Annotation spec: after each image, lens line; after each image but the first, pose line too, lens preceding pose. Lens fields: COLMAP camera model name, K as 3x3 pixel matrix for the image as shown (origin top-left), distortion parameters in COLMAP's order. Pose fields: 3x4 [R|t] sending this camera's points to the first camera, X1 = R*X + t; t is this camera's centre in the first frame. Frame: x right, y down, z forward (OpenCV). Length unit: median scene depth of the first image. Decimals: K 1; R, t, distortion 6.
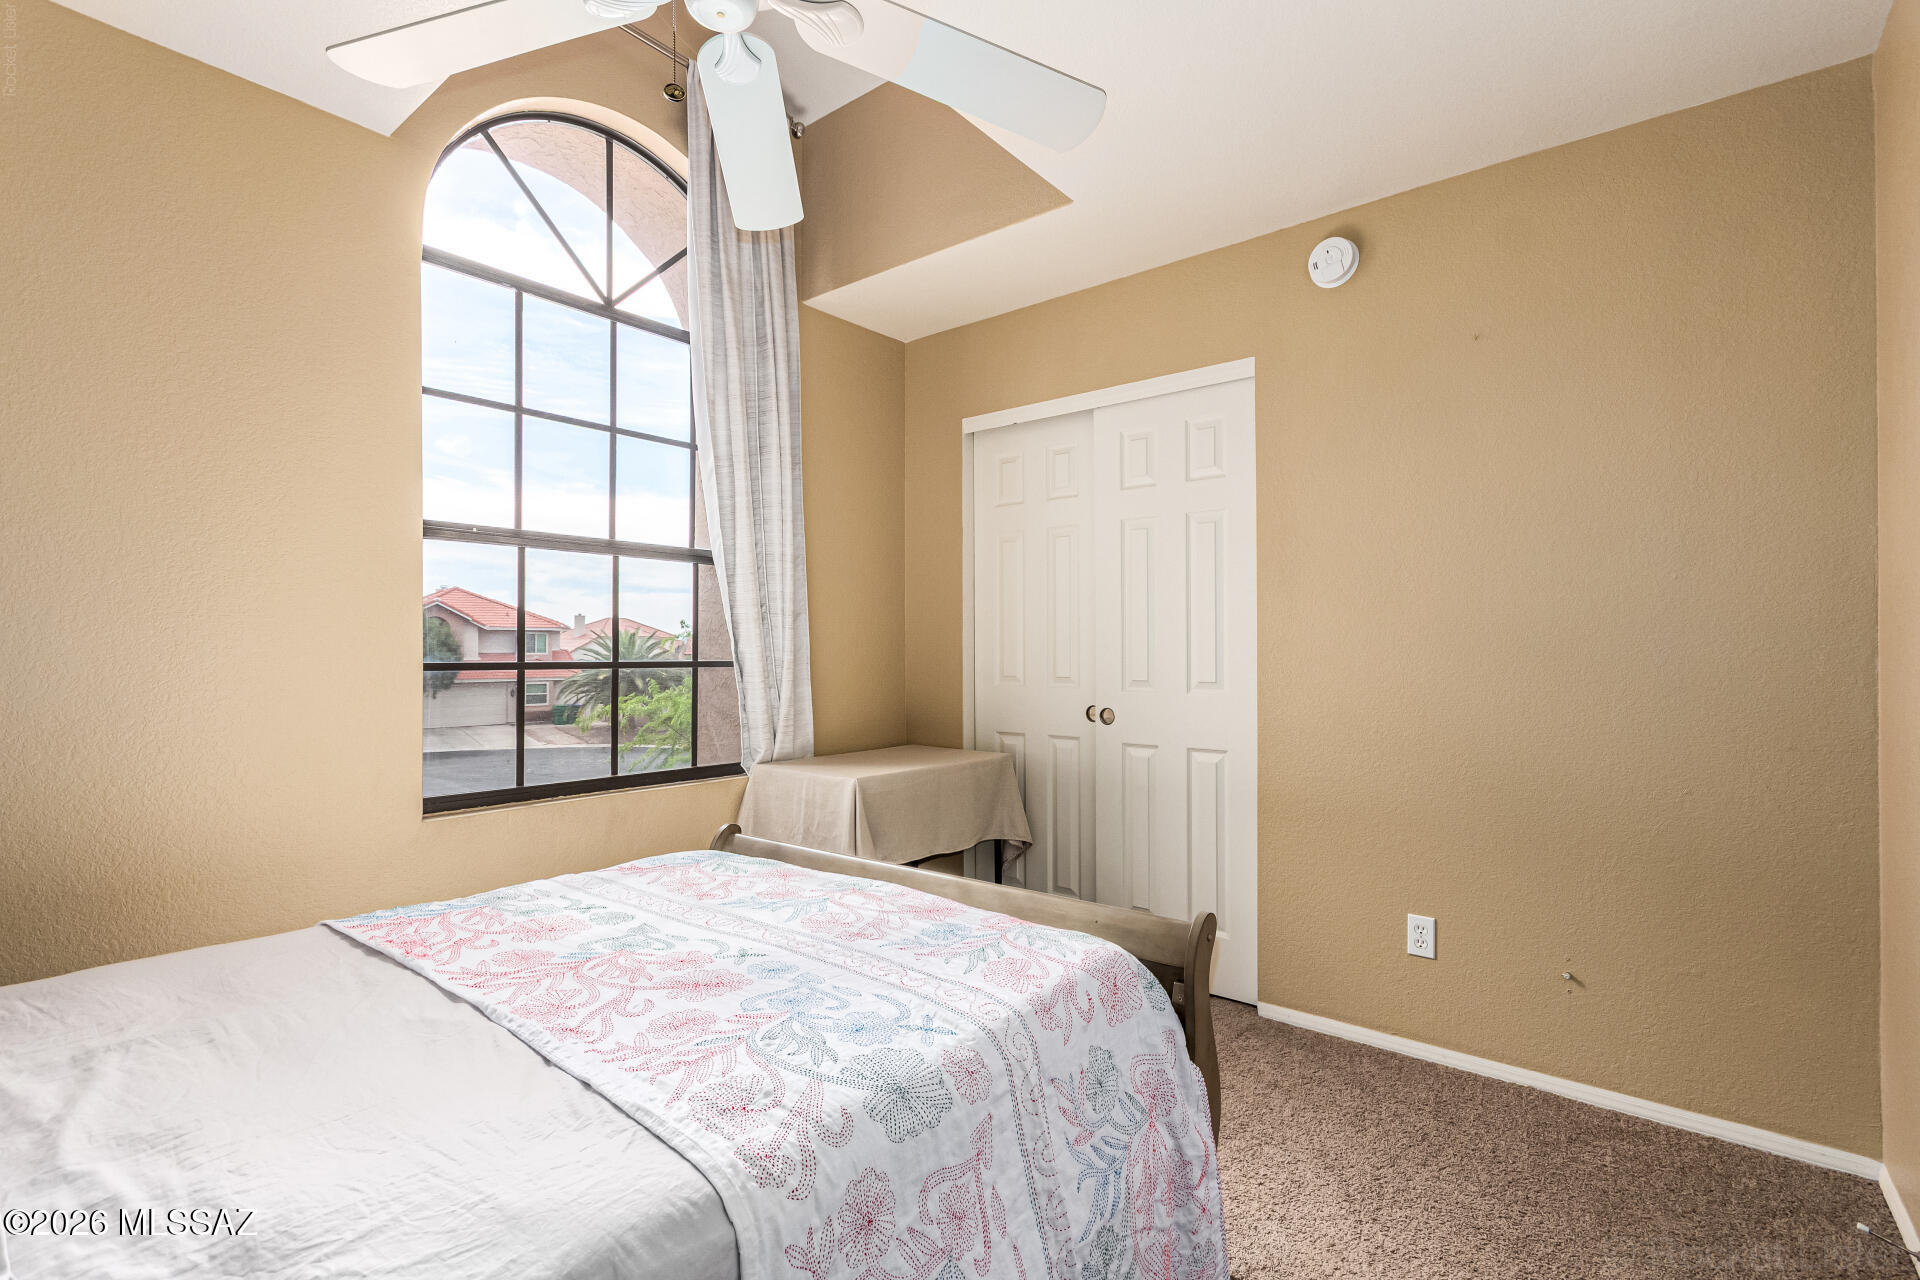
lens RADIAL K [[876.7, 0, 968.0], [0, 876.7, 649.7], [0, 0, 1]] dist [0.006468, 0.001663]
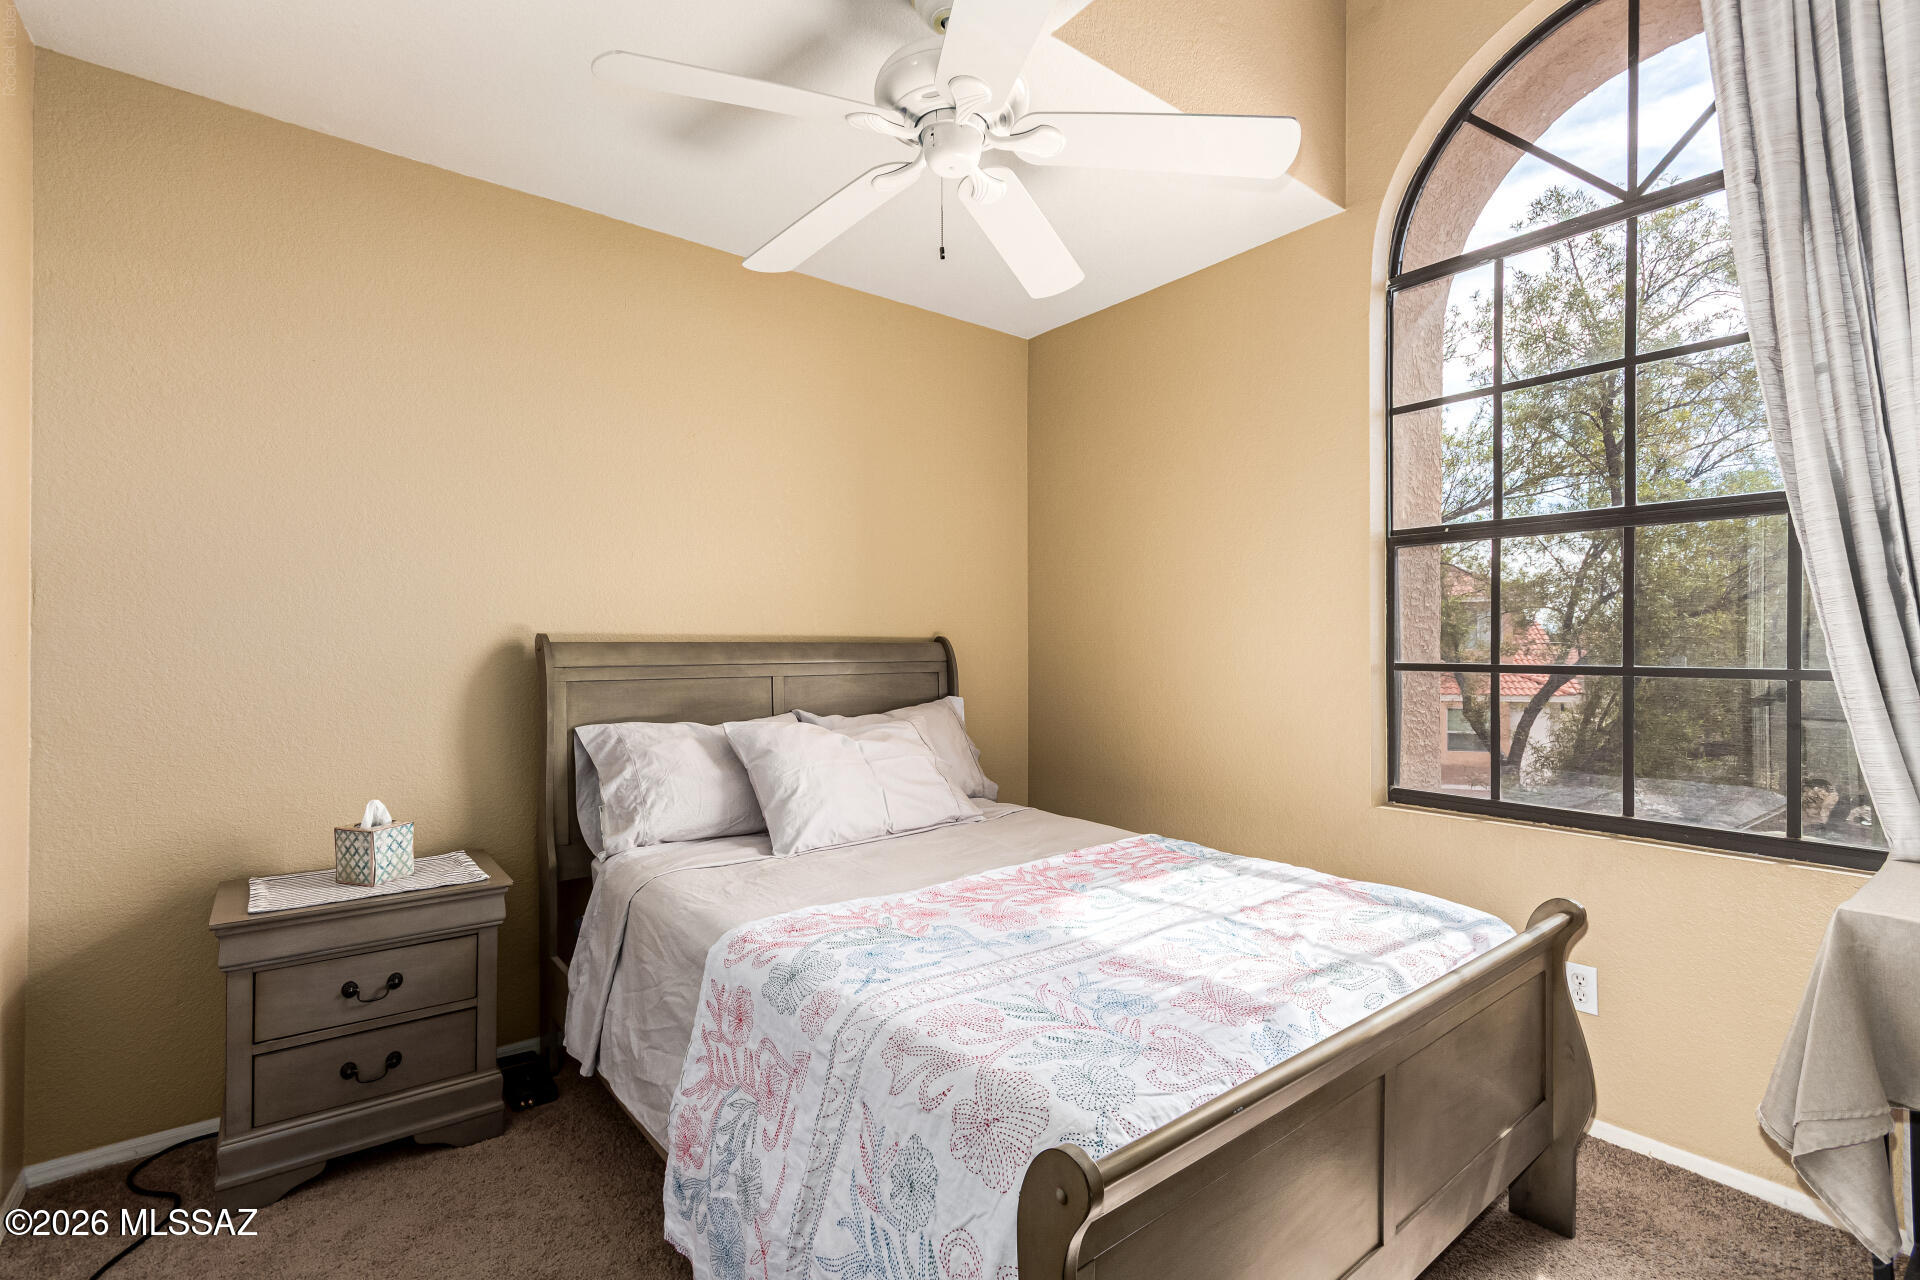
lens RADIAL K [[876.7, 0, 969.7], [0, 876.7, 643.1], [0, 0, 1]] dist [0.006468, 0.001663]
pose [[-0.224109, -0.010359, -0.974509, 0.906206], [0.003194, 0.999930, -0.011364, 0.001407], [0.974559, -0.005659, -0.224061, 1.198692]]
